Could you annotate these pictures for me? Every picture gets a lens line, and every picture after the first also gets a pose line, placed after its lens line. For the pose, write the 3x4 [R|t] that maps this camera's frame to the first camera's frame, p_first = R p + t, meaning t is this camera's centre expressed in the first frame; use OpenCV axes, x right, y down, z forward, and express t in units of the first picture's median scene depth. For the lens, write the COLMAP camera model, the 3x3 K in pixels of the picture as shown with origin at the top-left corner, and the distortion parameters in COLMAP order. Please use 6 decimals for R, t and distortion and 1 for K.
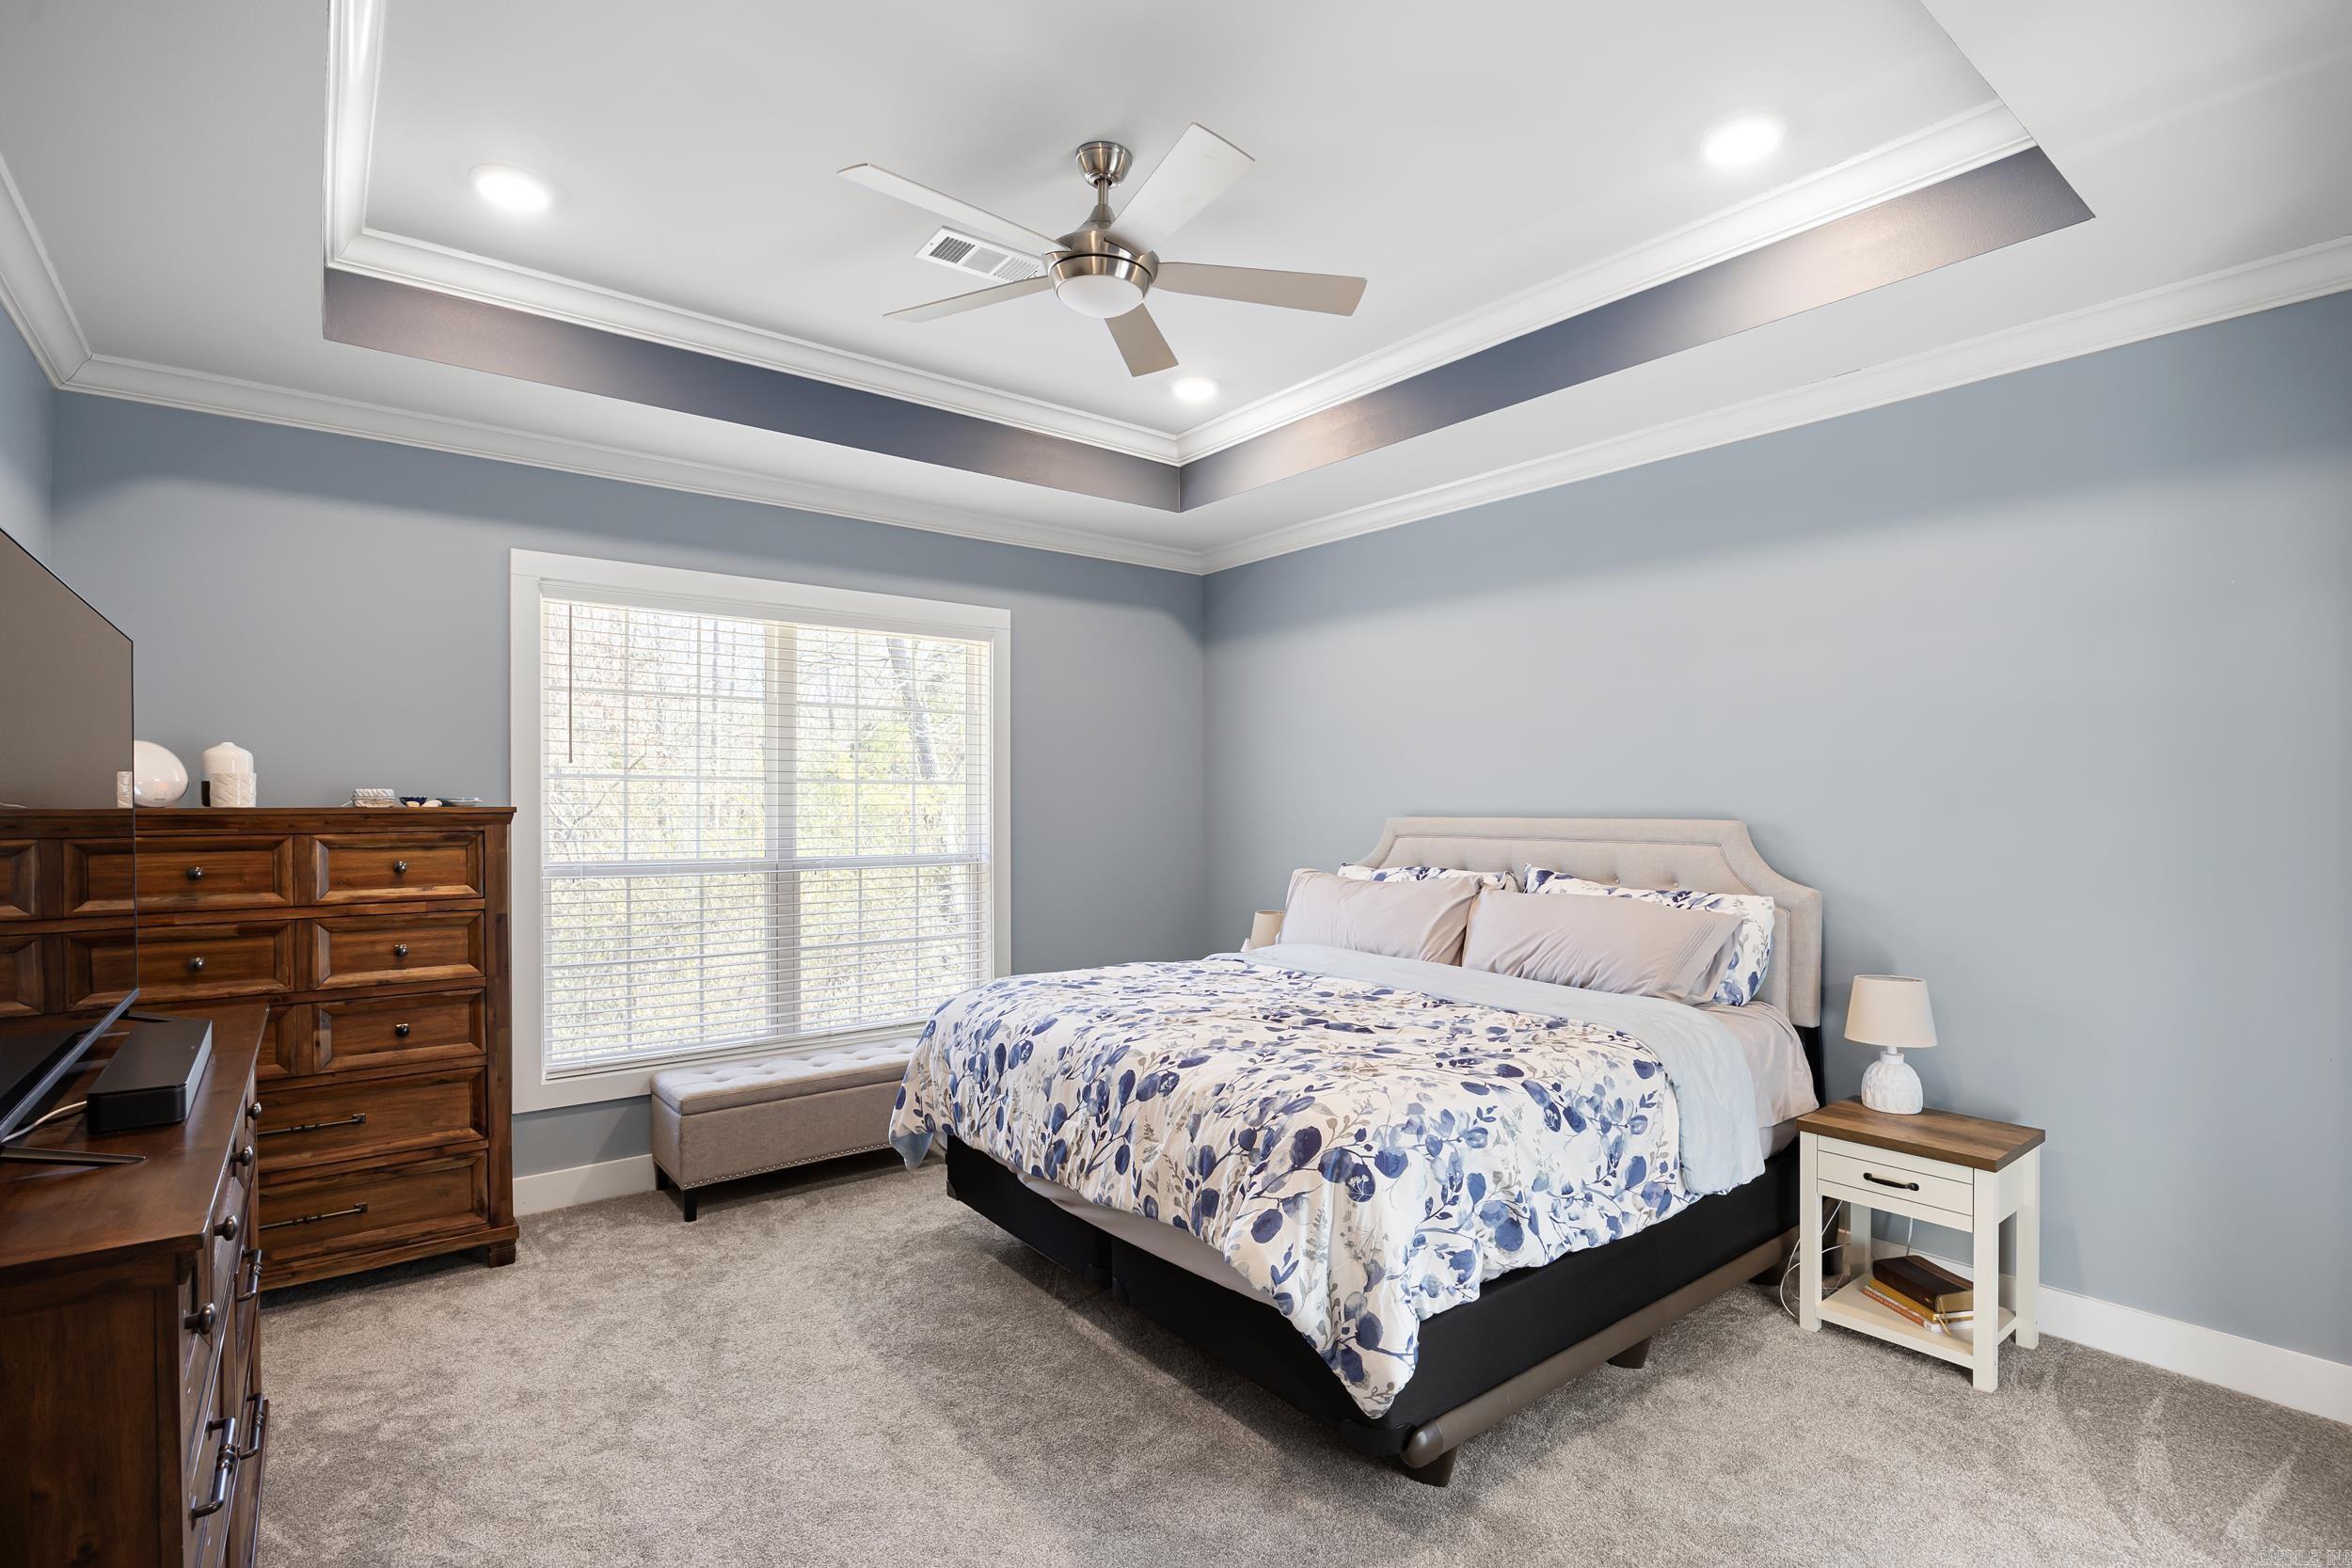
lens RADIAL K [[1105.6, 0, 1181.9], [0, 1105.6, 774.5], [0, 0, 1]] dist [-0.011086, 0.000993]
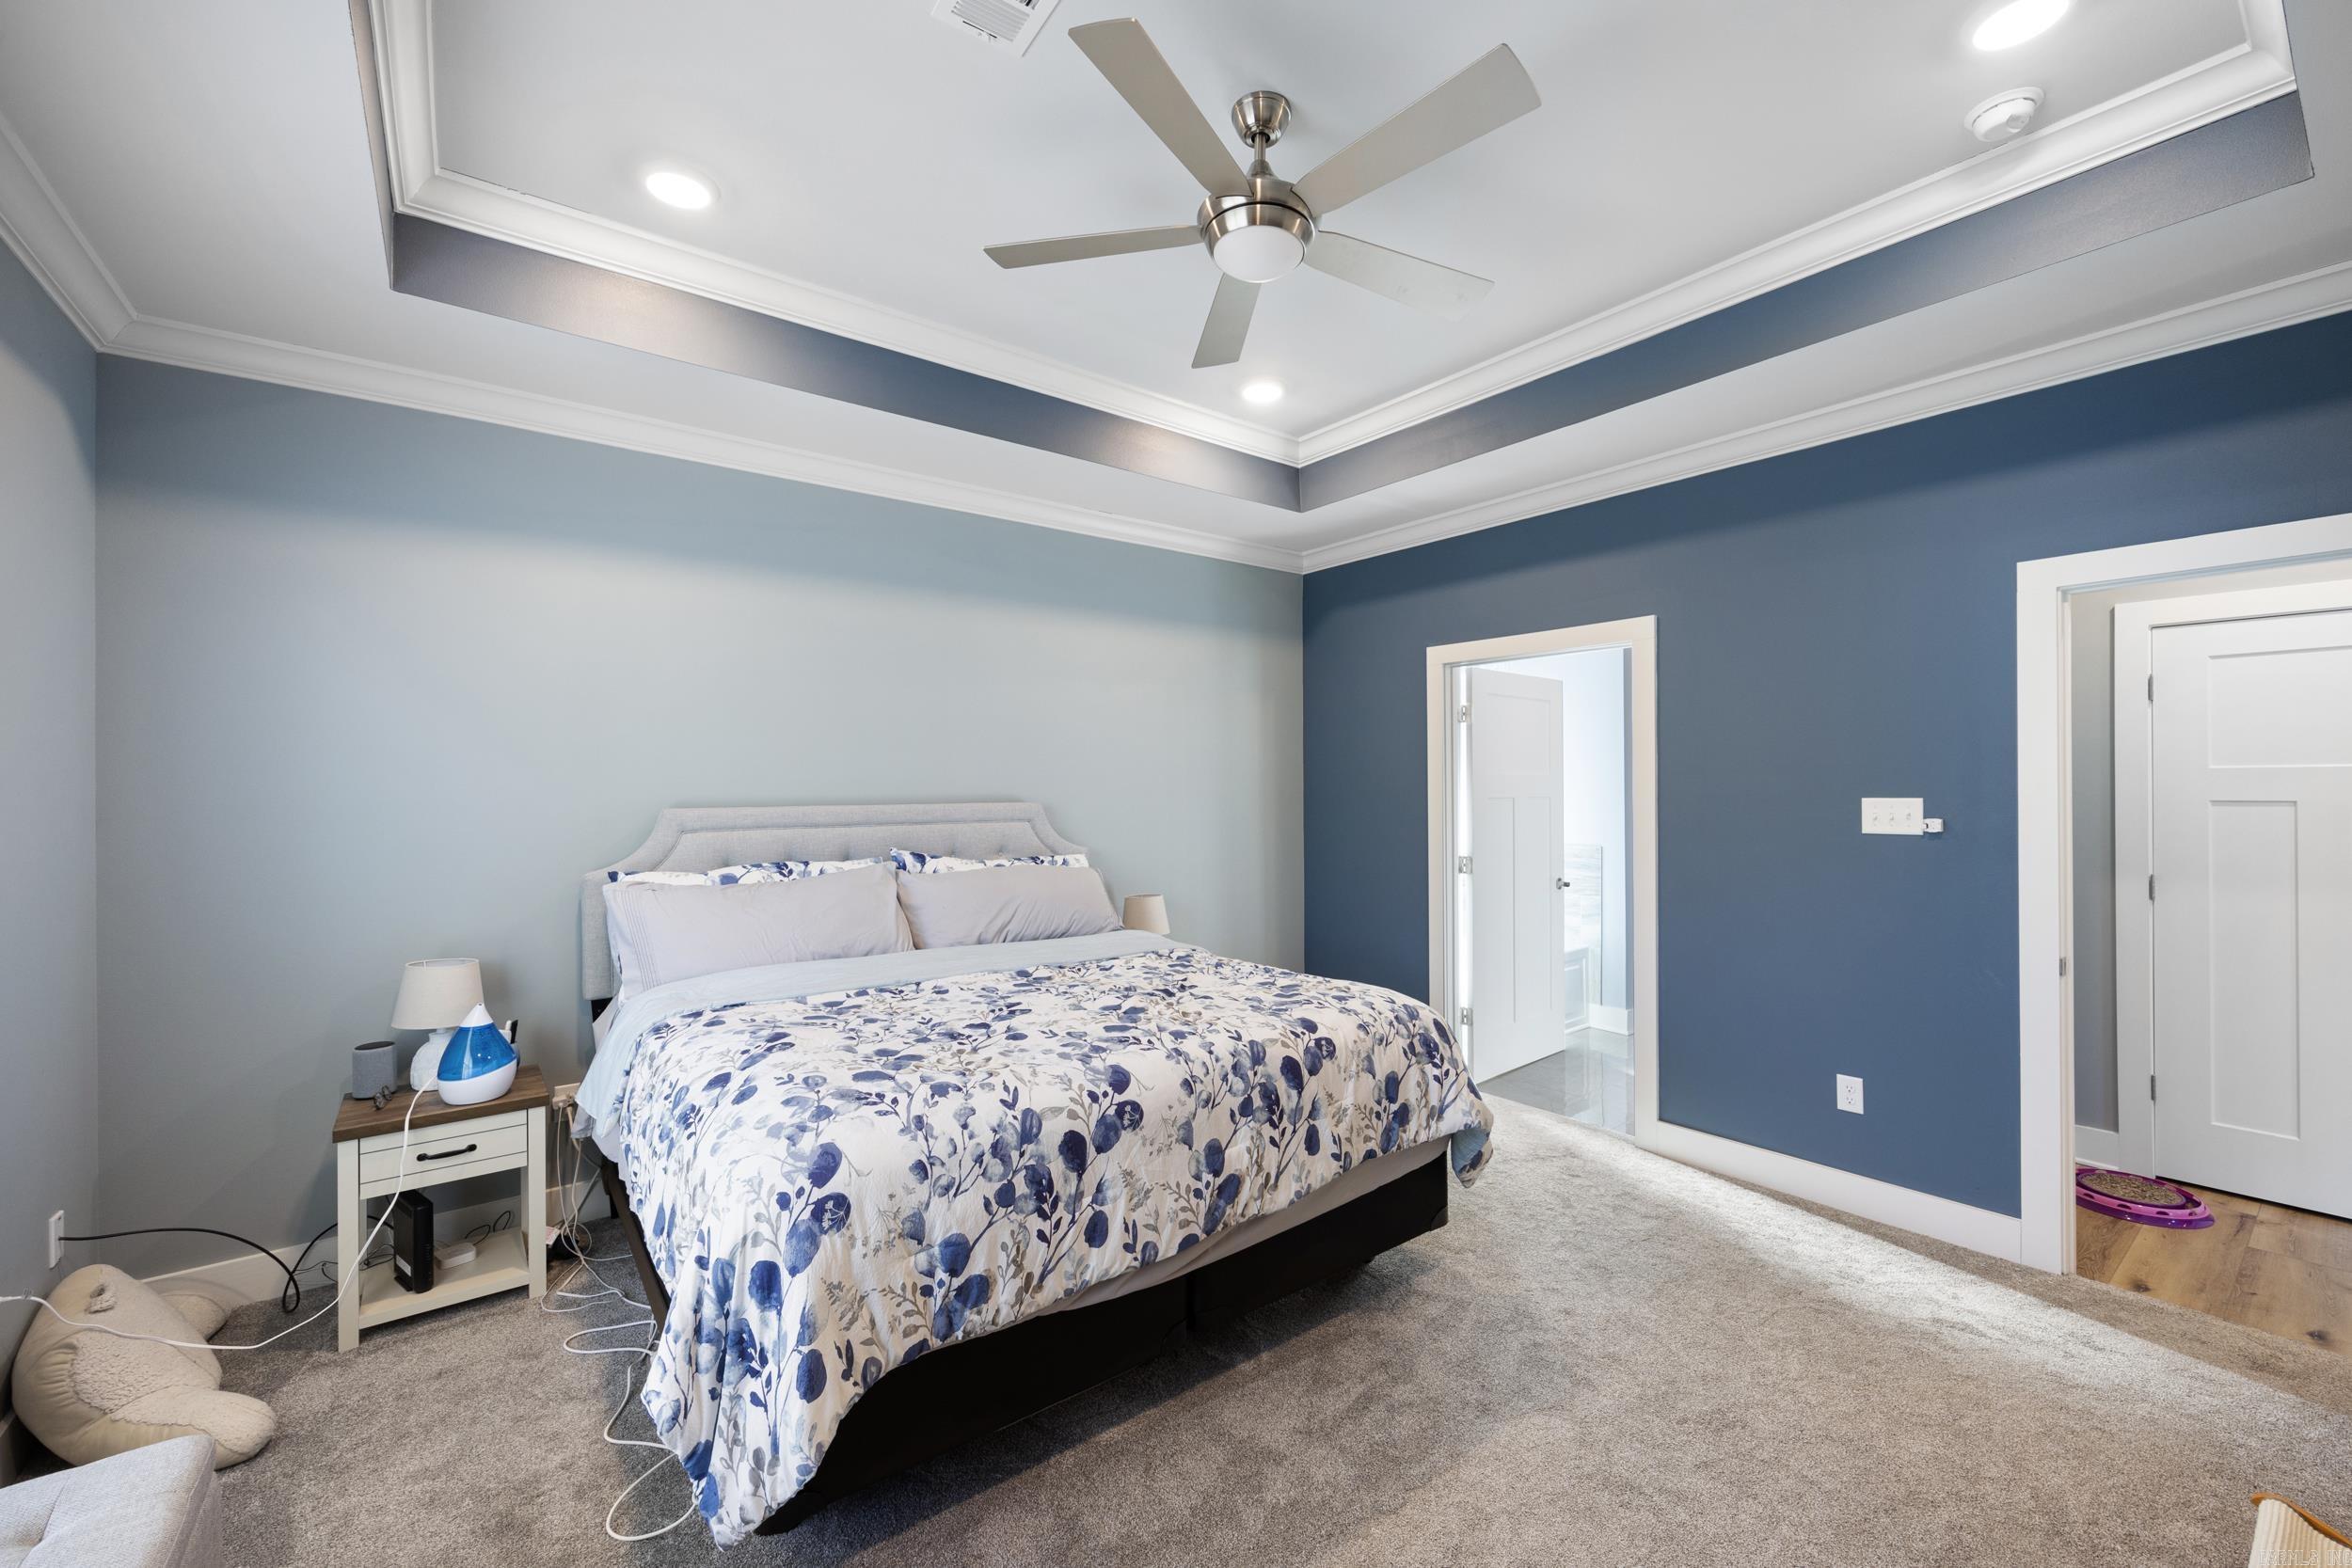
lens RADIAL K [[938.3, 0, 1176.0], [0, 938.3, 784.0], [0, 0, 1]] dist [0.000084, -0.000028]
pose [[0.019459, 0.003961, 0.999803, -0.776962], [-0.018836, 0.999816, -0.003594, 0.023403], [-0.999633, -0.018763, 0.019530, 0.943960]]
